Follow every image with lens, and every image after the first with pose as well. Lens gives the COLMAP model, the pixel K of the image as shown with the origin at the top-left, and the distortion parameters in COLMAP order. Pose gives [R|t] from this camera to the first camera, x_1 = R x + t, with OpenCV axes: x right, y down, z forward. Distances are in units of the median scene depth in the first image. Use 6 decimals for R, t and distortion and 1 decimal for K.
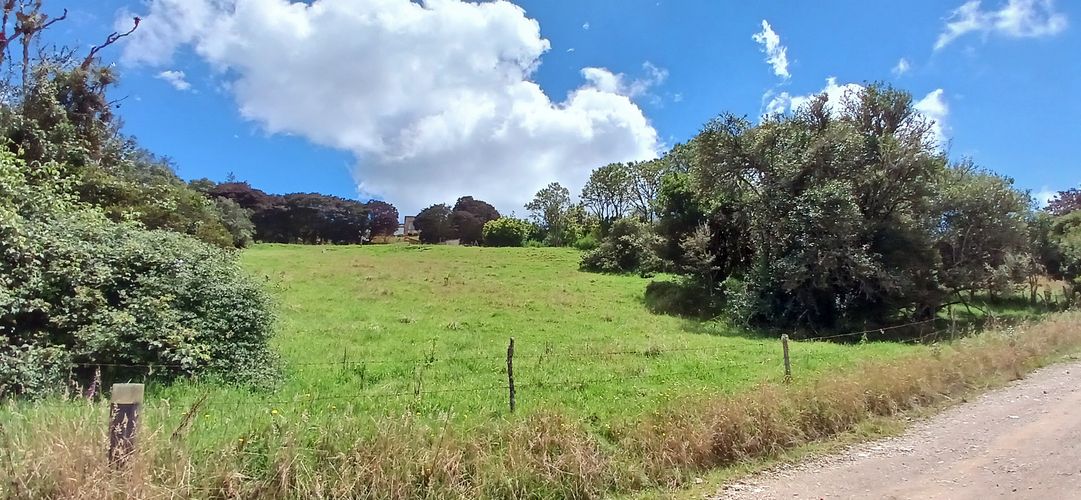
lens RADIAL K [[540.7, 0, 539.0], [0, 540.7, 250.3], [0, 0, 1]] dist [0.062134, -0.088376]
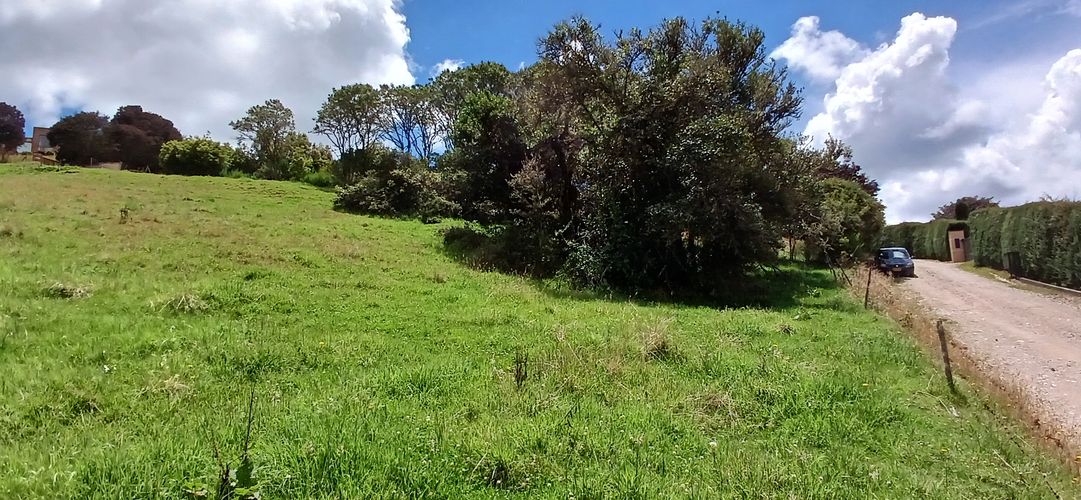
lens RADIAL K [[542.8, 0, 540.5], [0, 542.8, 250.0], [0, 0, 1]] dist [0.065951, -0.089526]
pose [[0.867514, 0.012823, 0.497248, -0.177242], [-0.059639, 0.995138, 0.078385, 0.047254], [-0.493825, -0.097656, 0.864060, 0.587809]]
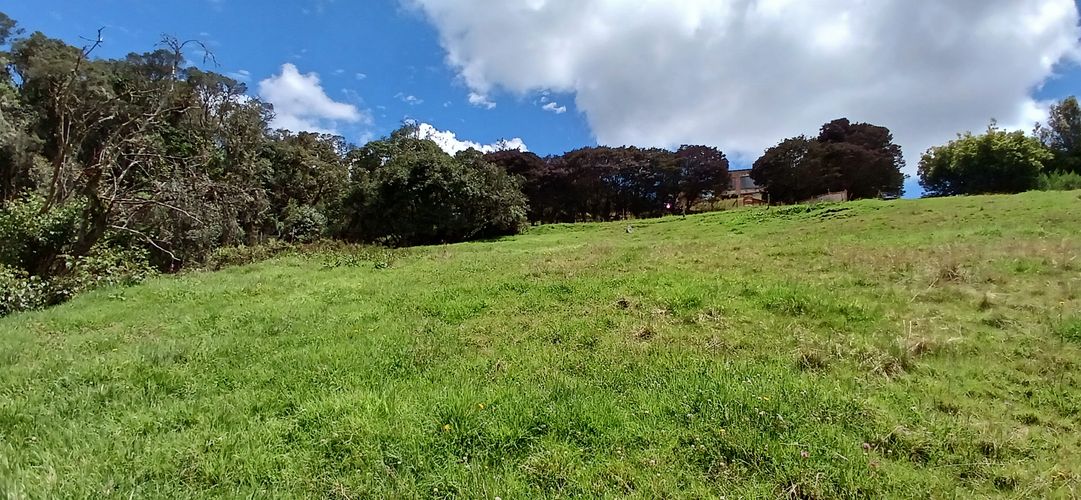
lens RADIAL K [[542.8, 0, 540.5], [0, 542.8, 250.0], [0, 0, 1]] dist [0.065951, -0.089526]
pose [[0.883900, -0.054673, -0.464470, -1.409273], [0.079634, 0.996235, 0.034279, -0.033057], [0.460847, -0.067287, 0.884925, 2.895066]]
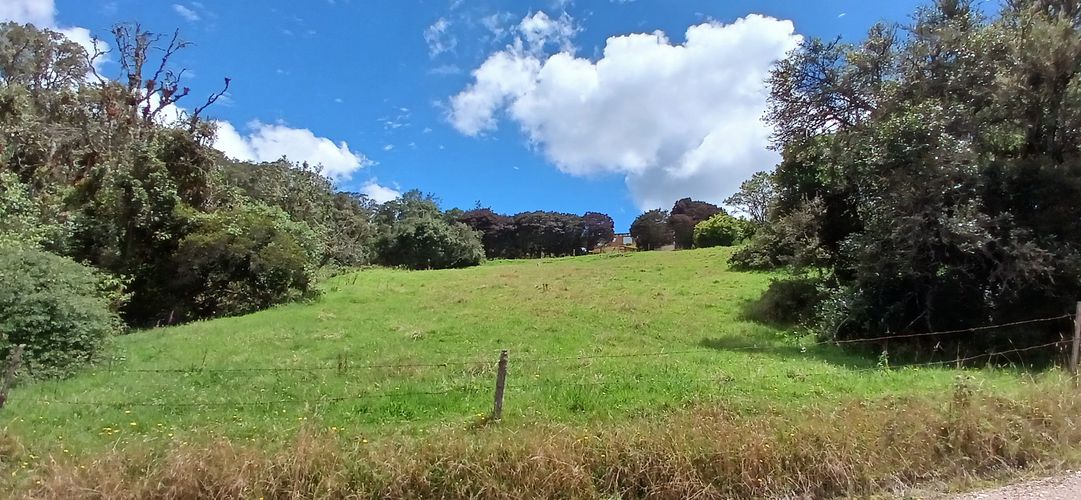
lens RADIAL K [[540.7, 0, 539.0], [0, 540.7, 250.3], [0, 0, 1]] dist [0.062134, -0.088376]
pose [[0.887325, -0.066544, -0.456318, 0.641181], [0.058962, 0.997783, -0.030852, 0.049513], [0.457360, 0.000470, 0.889282, 0.370751]]
